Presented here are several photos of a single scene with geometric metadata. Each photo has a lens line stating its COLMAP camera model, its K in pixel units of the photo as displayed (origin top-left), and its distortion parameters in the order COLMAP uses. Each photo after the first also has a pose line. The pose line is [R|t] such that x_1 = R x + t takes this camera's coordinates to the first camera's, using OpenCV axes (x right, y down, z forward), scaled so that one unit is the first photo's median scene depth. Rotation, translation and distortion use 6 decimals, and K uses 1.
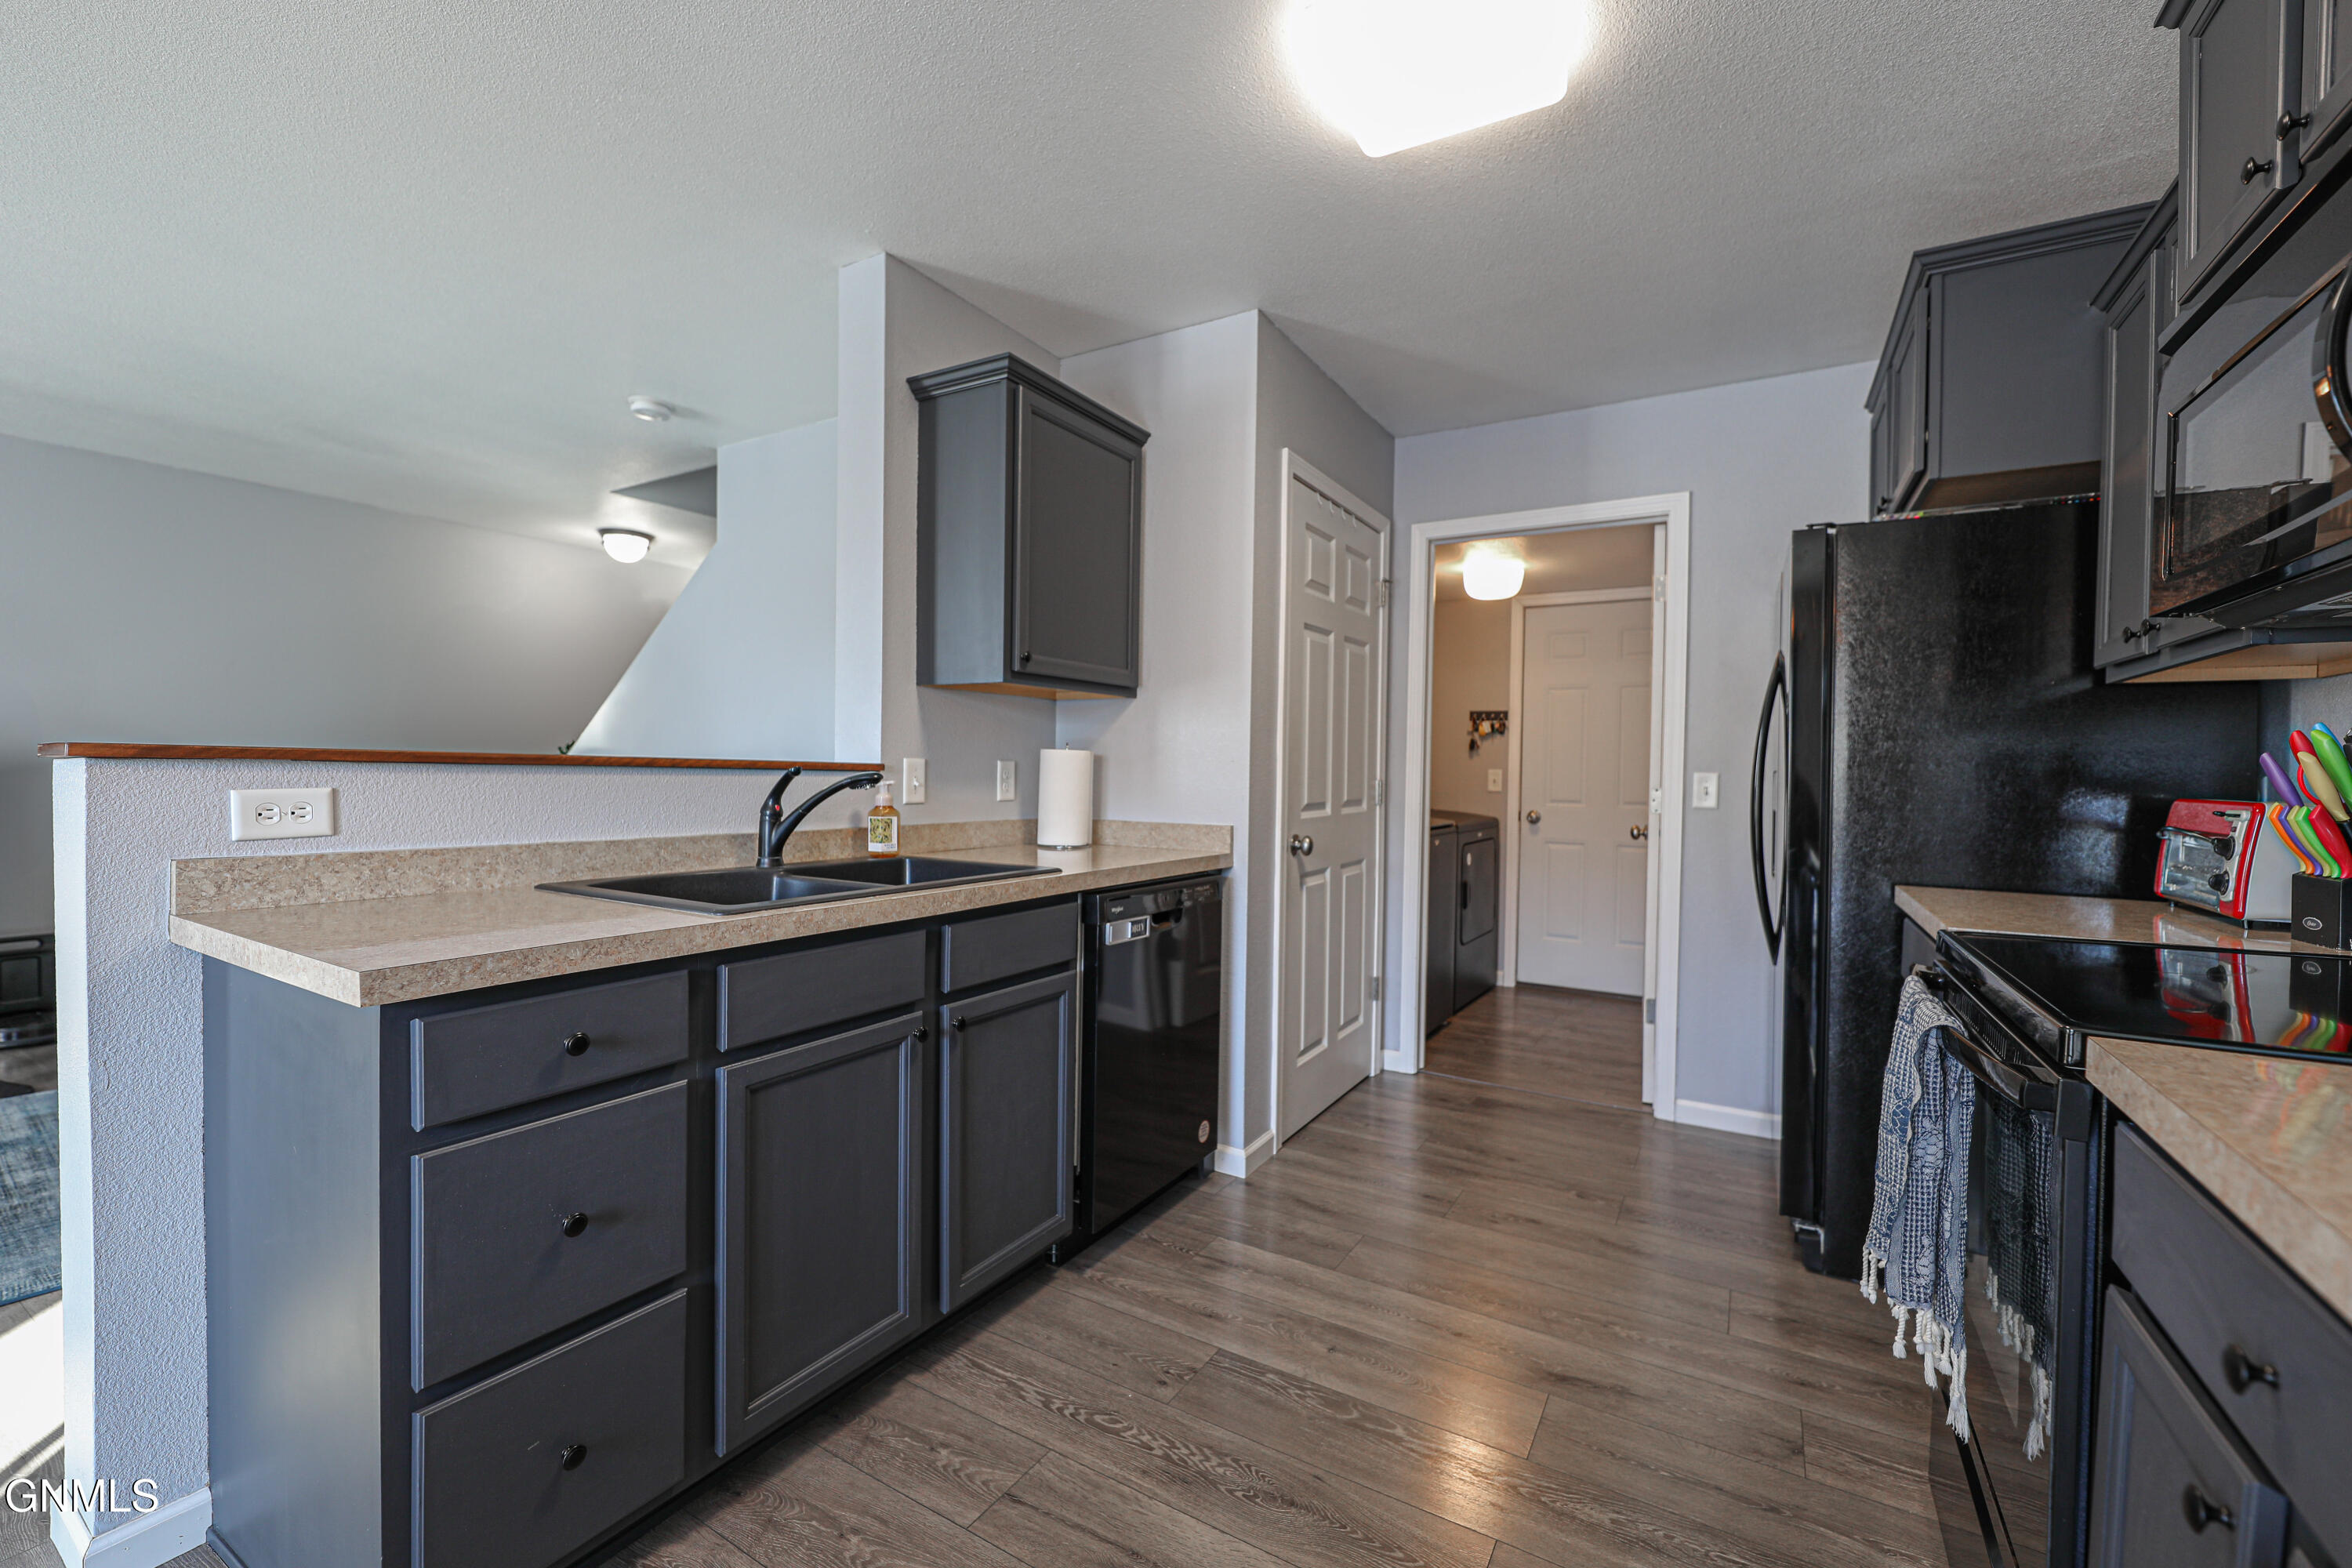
lens RADIAL K [[976.8, 0, 1176.0], [0, 976.8, 784.0], [0, 0, 1]] dist [-0.000908, -0.000157]
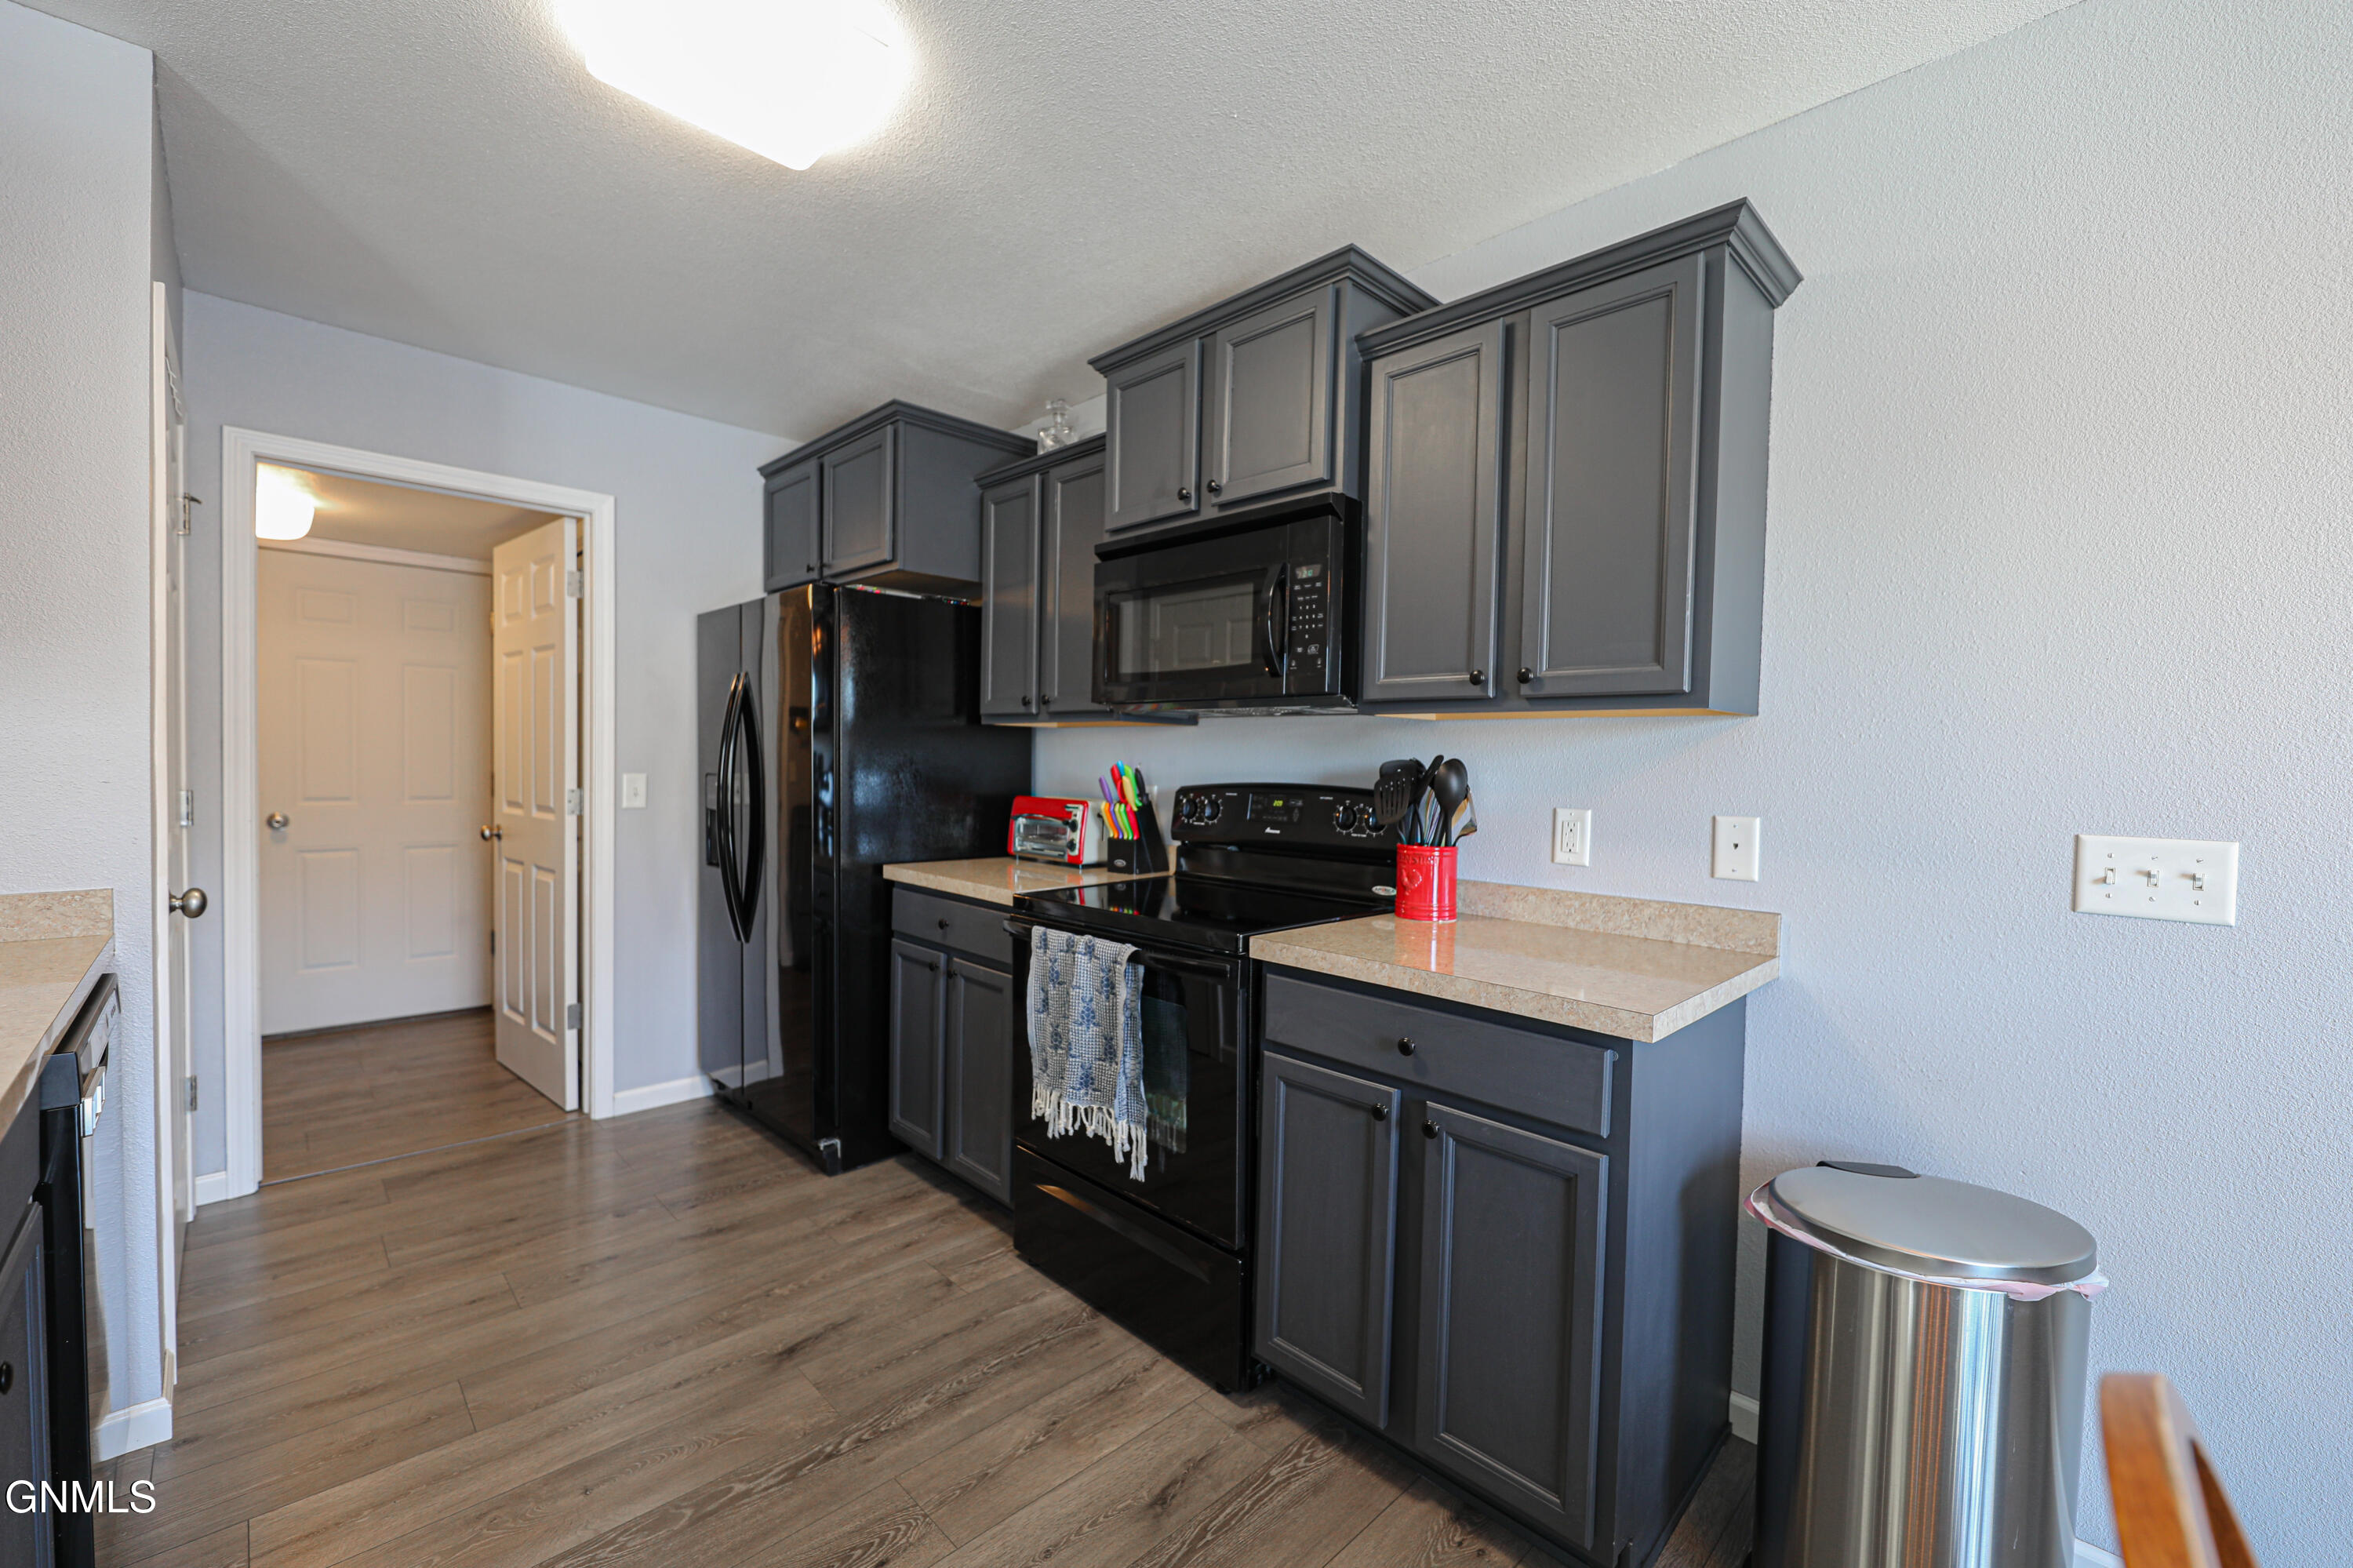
lens RADIAL K [[956.6, 0, 1176.5], [0, 956.6, 784.0], [0, 0, 1]] dist [-0.002638, -0.000327]
pose [[0.255899, -0.034957, 0.966071, -0.440767], [-0.000727, 0.999339, 0.036354, -0.057228], [-0.966703, -0.010005, 0.255705, 0.272817]]
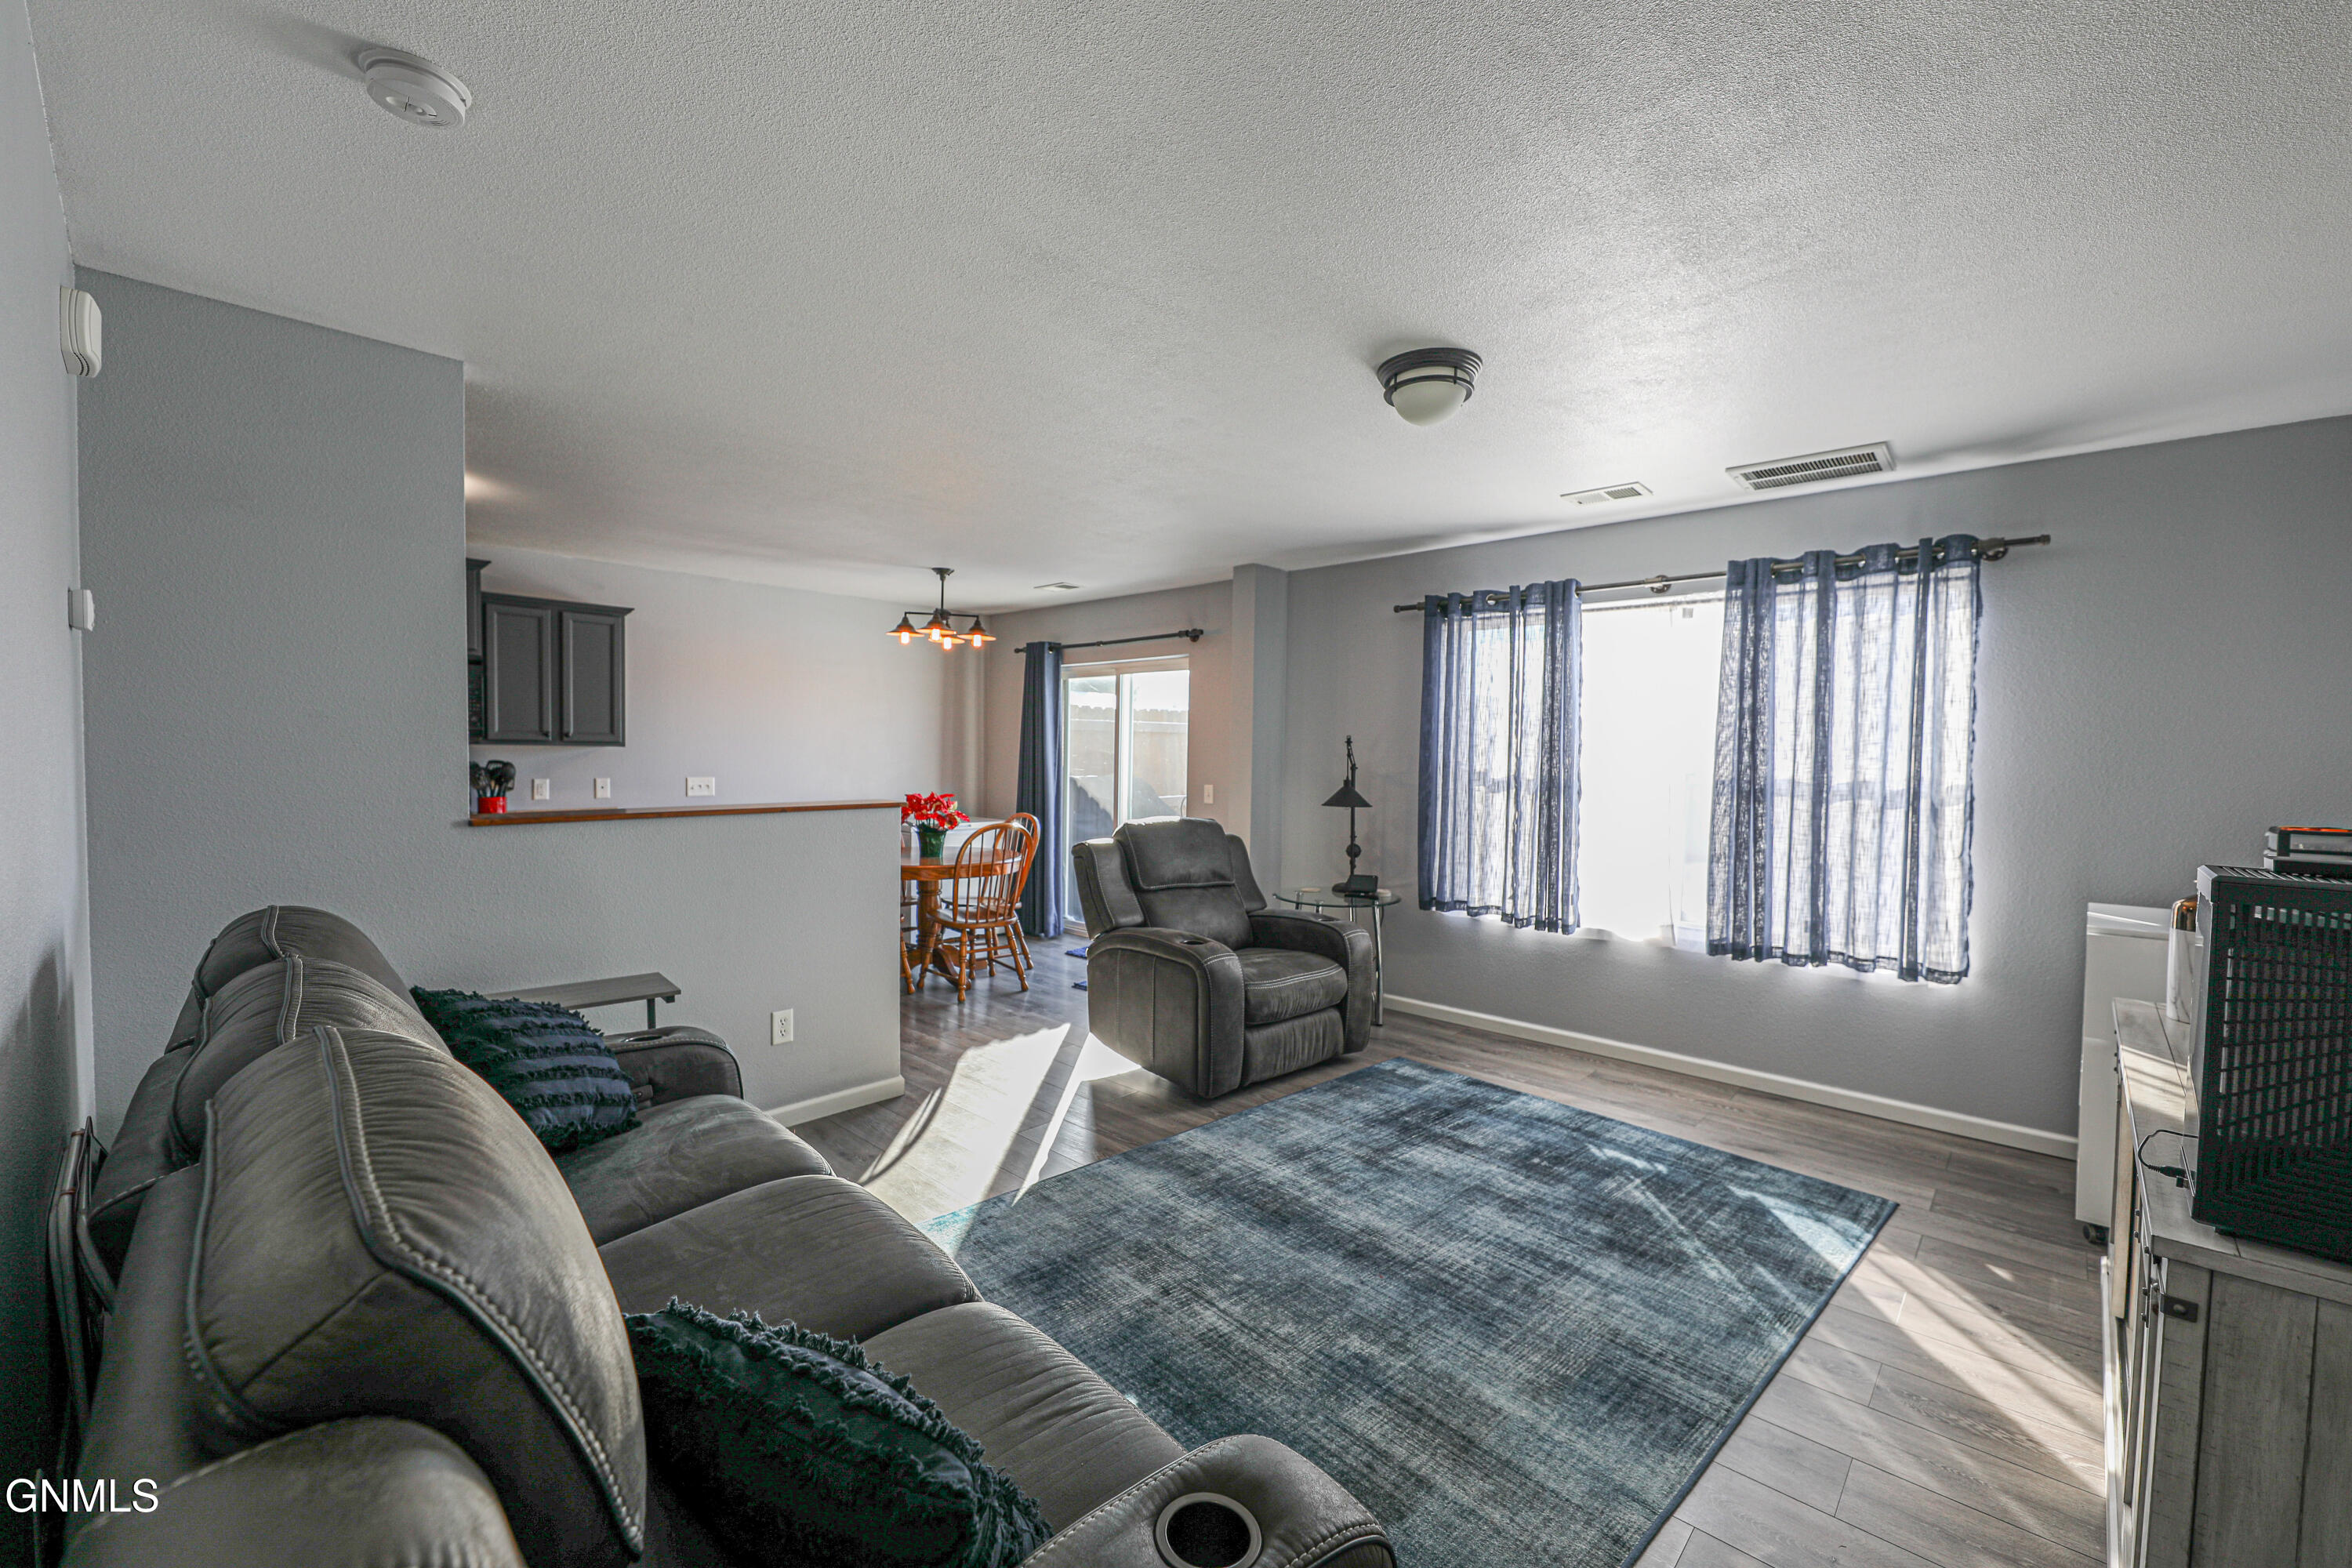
lens RADIAL K [[943.1, 0, 1176.0], [0, 943.1, 784.0], [0, 0, 1]] dist [-0.003684, -0.000738]
pose [[-0.976066, -0.035078, 0.214626, -1.603720], [-0.024739, 0.998409, 0.050668, -0.153352], [-0.216061, 0.044145, -0.975381, 2.202308]]
